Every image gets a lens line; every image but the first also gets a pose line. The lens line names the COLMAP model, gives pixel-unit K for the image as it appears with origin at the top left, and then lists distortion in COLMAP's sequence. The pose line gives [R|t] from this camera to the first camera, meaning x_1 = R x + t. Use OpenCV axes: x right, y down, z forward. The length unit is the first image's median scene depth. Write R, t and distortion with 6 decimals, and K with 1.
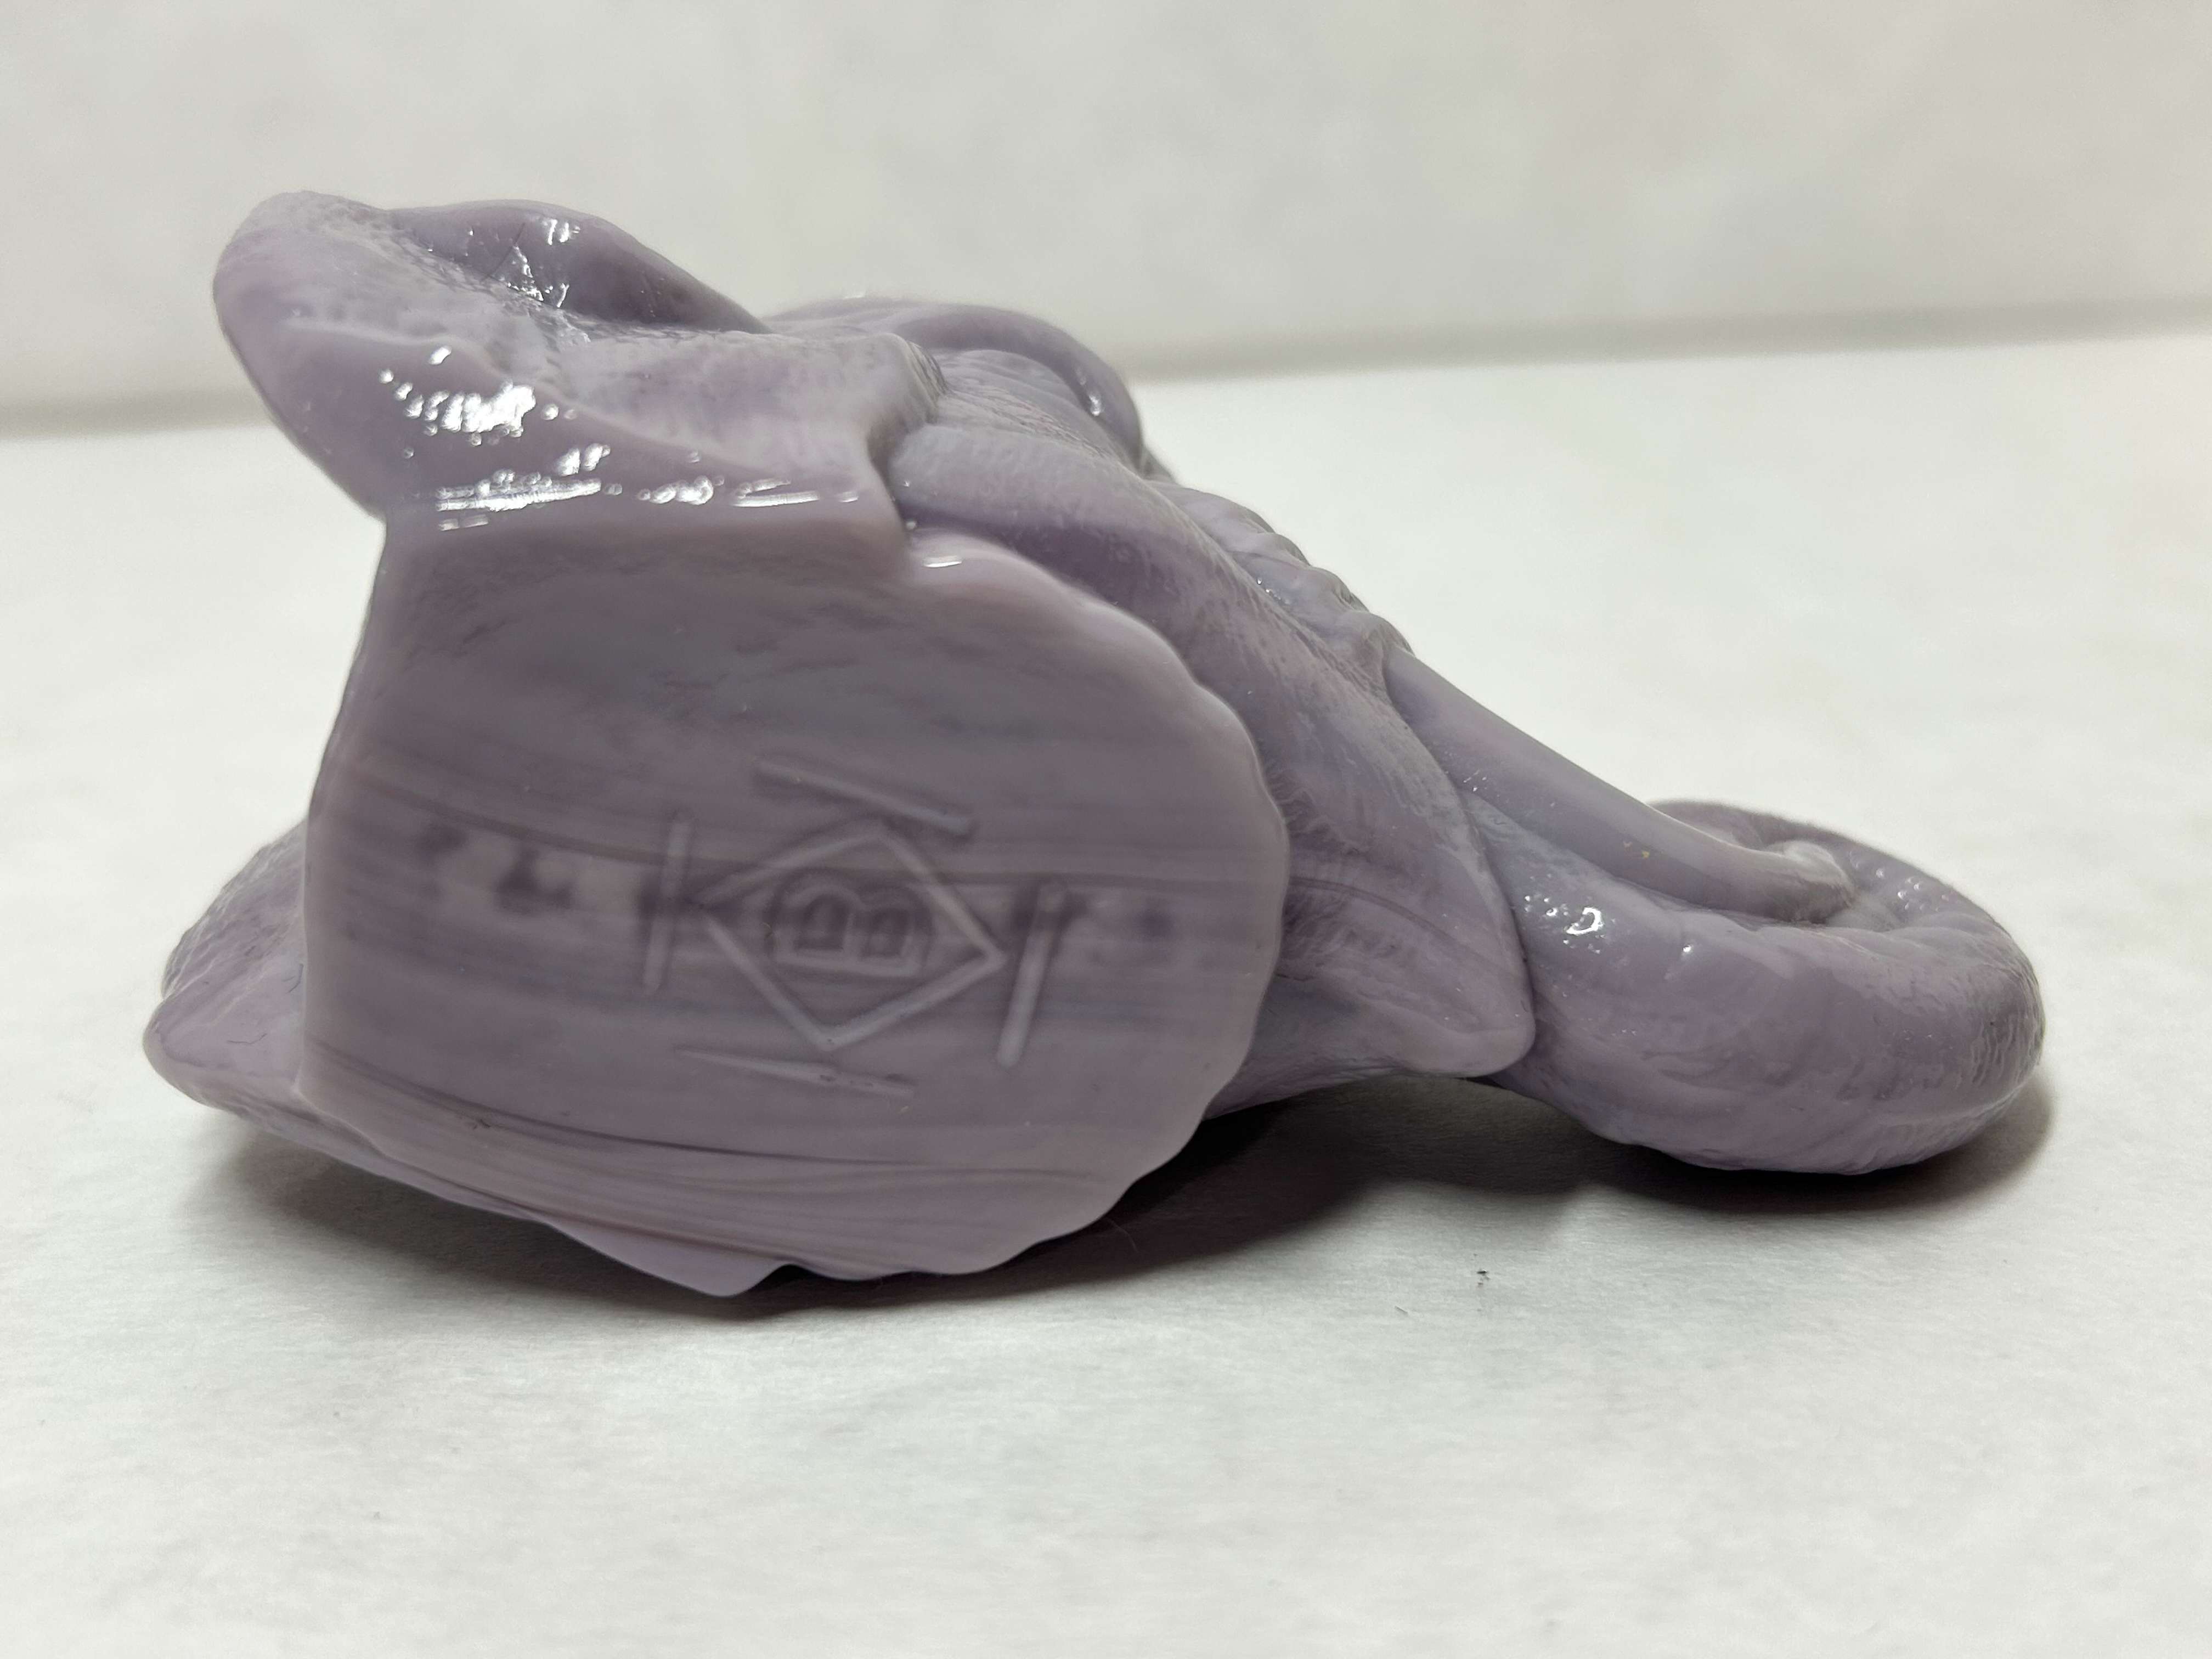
lens RADIAL K [[2335.1, 0, 1106.0], [0, 2335.1, 829.5], [0, 0, 1]] dist [-0.004855, -0.213466]
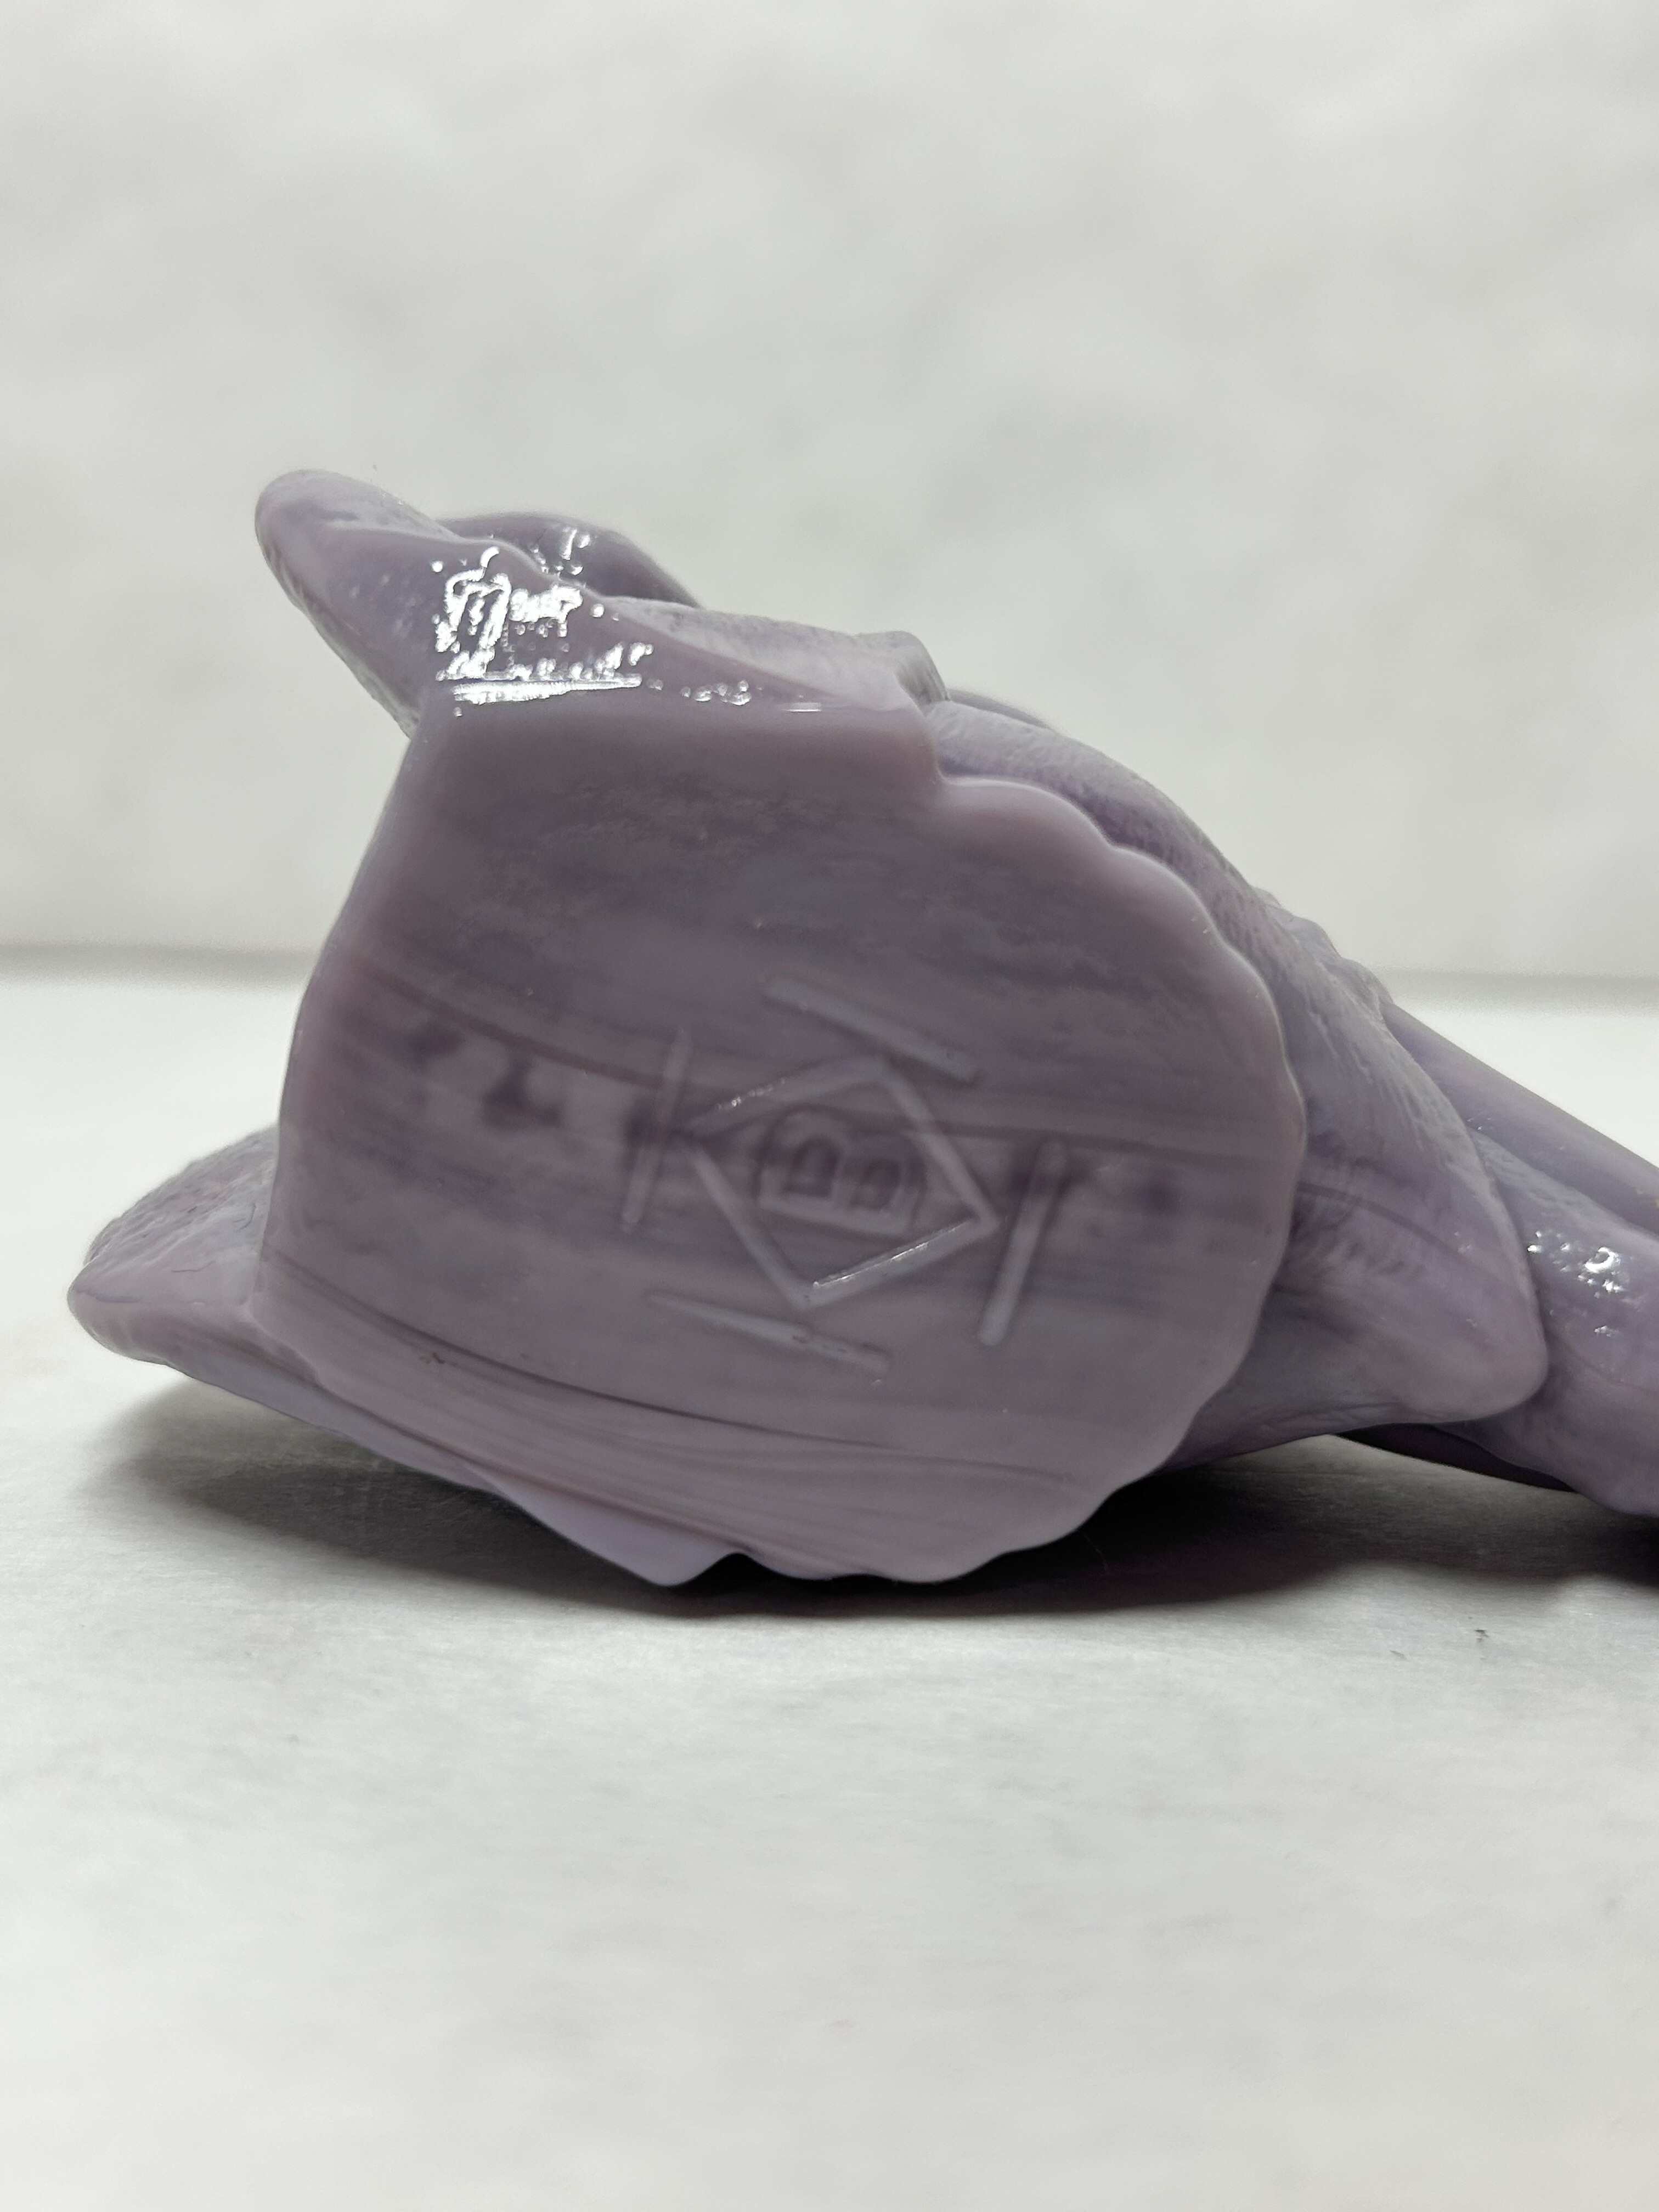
lens RADIAL K [[2357.2, 0, 797.0], [0, 2357.2, 1106.7], [0, 0, 1]] dist [0.094563, -0.705984]
pose [[0.996470, 0.065939, -0.051958, -0.077842], [-0.074384, 0.980421, -0.182323, 0.189219], [0.038918, 0.185545, 0.981865, 0.042215]]
